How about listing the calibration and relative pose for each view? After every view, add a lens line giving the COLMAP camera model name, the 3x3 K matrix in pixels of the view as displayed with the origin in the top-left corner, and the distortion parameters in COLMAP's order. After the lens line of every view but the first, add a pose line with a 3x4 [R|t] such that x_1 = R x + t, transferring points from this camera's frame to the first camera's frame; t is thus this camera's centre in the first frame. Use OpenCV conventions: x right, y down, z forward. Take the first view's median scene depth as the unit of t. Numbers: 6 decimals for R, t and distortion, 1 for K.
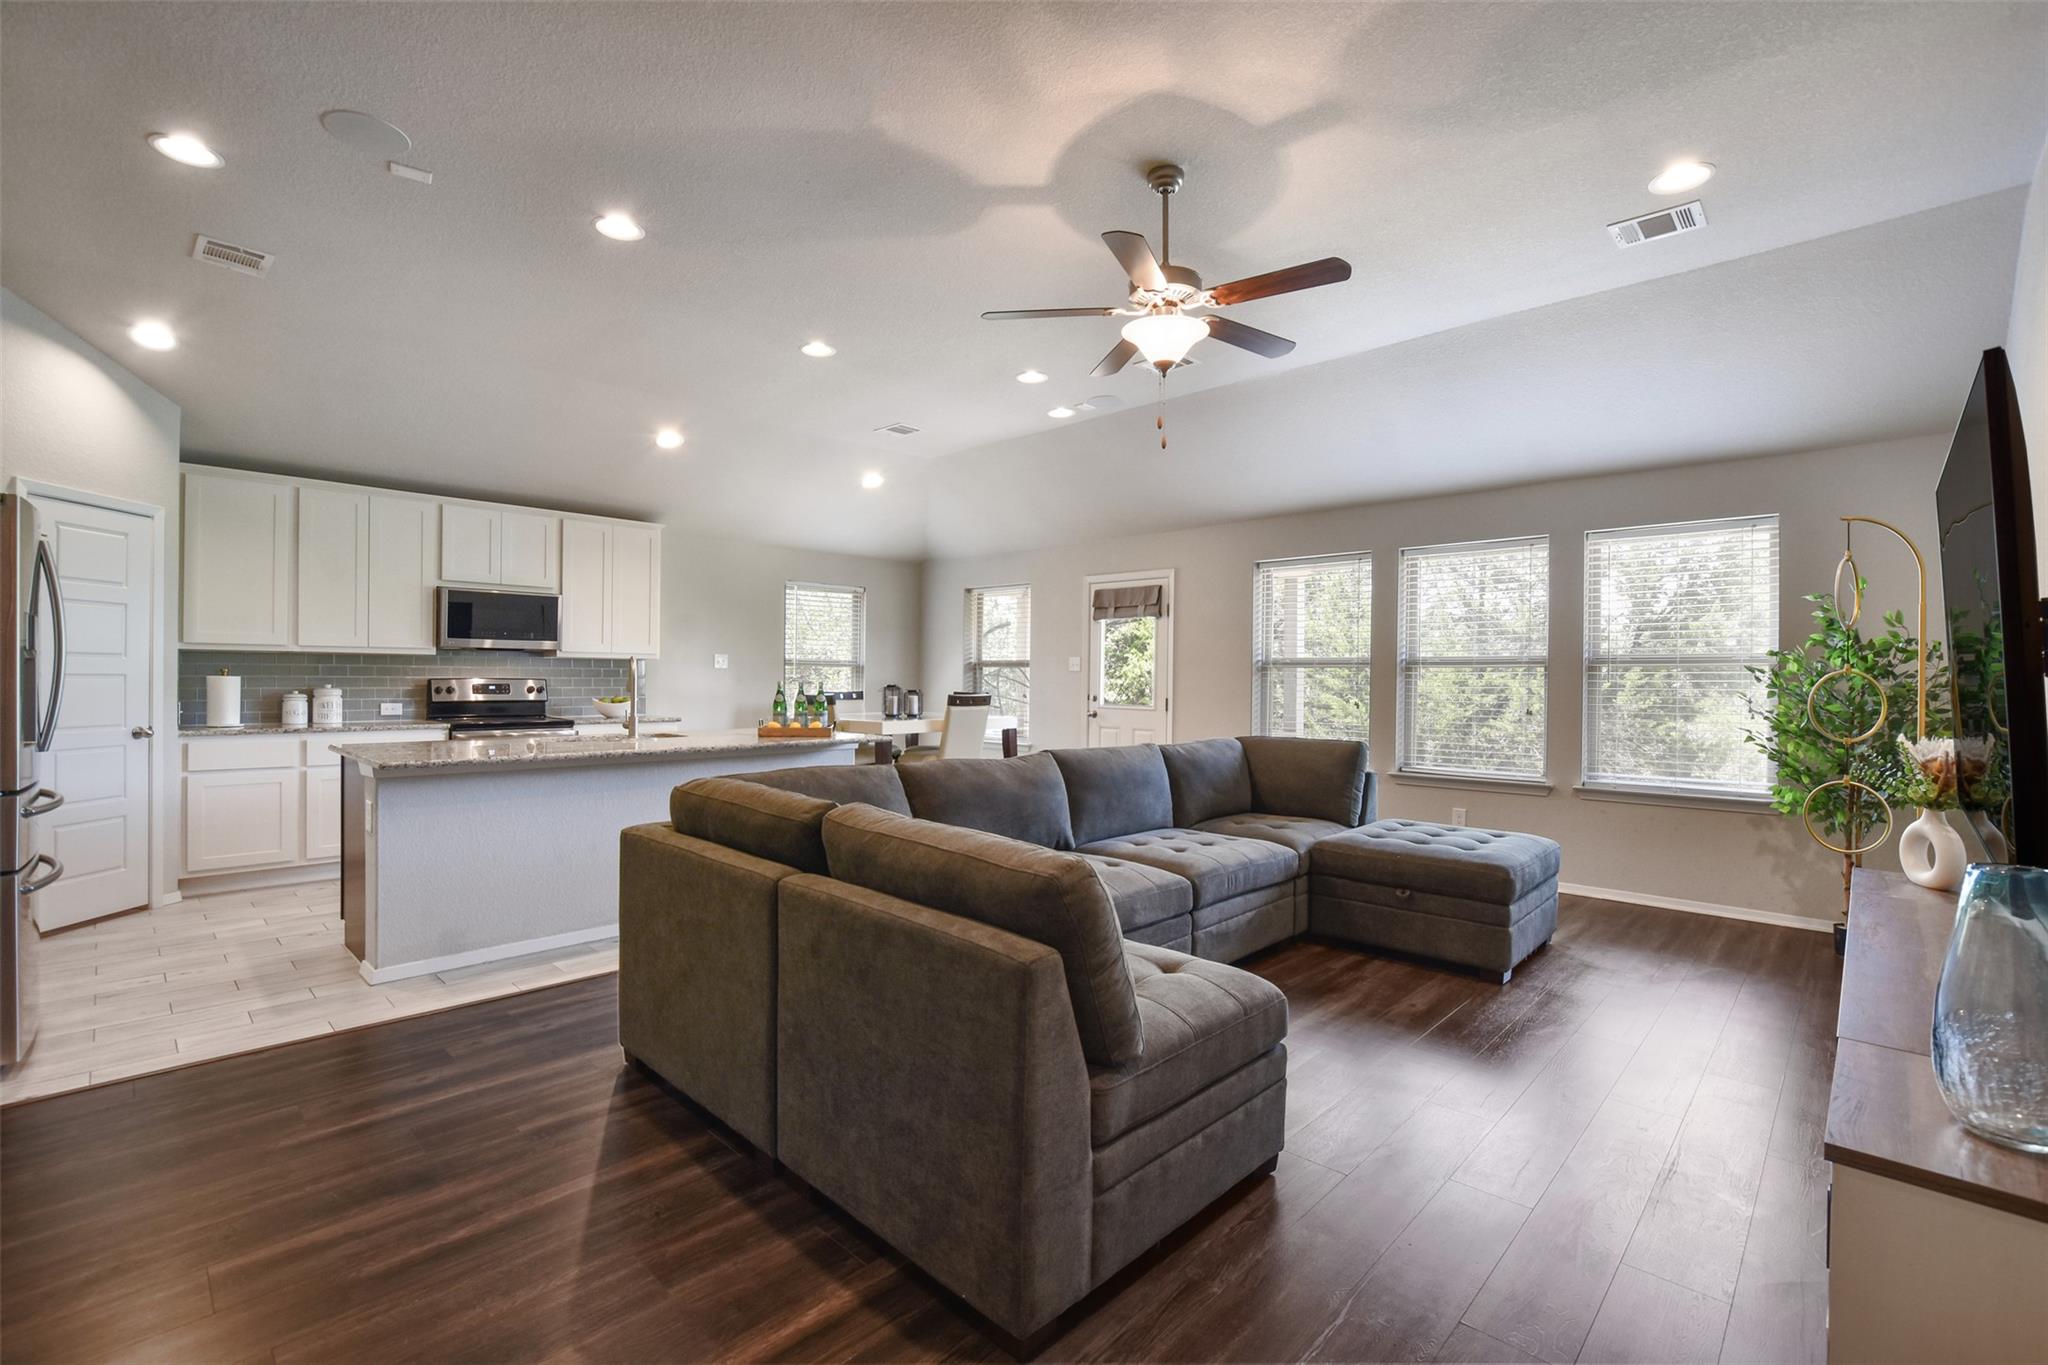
lens RADIAL K [[905.3, 0, 1022.2], [0, 905.3, 678.6], [0, 0, 1]] dist [-0.014907, 0.000812]
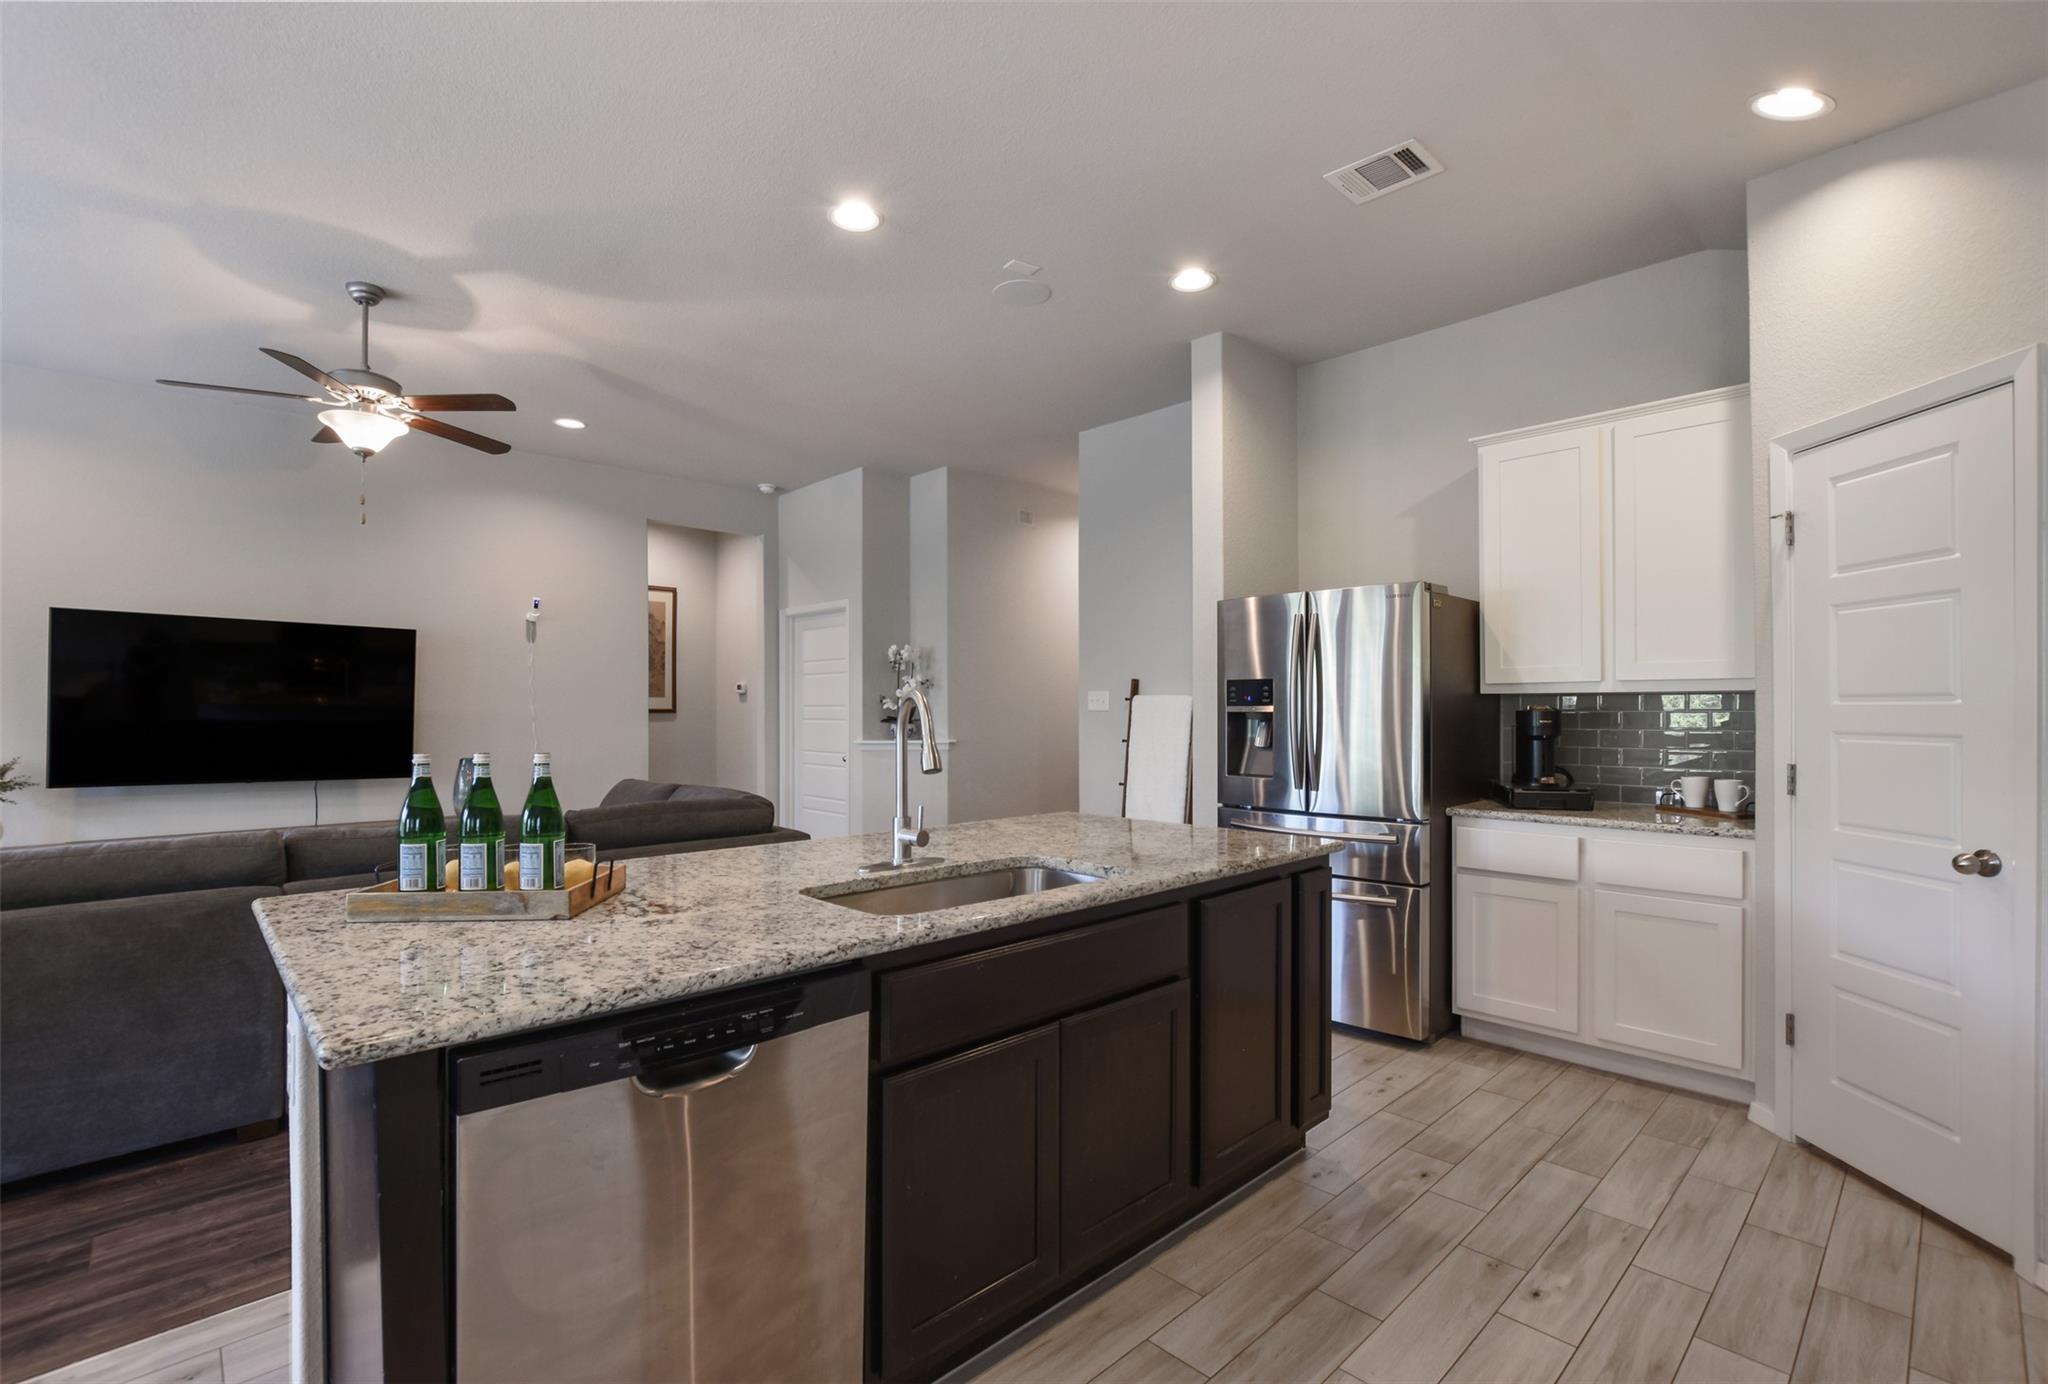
lens RADIAL K [[912.1, 0, 1027.3], [0, 912.1, 704.3], [0, 0, 1]] dist [-0.015000, 0.001553]
pose [[-0.999253, -0.006519, 0.038090, -0.400837], [-0.006642, 0.999973, -0.003121, -0.012854], [-0.038069, -0.003371, -0.999269, 1.158178]]
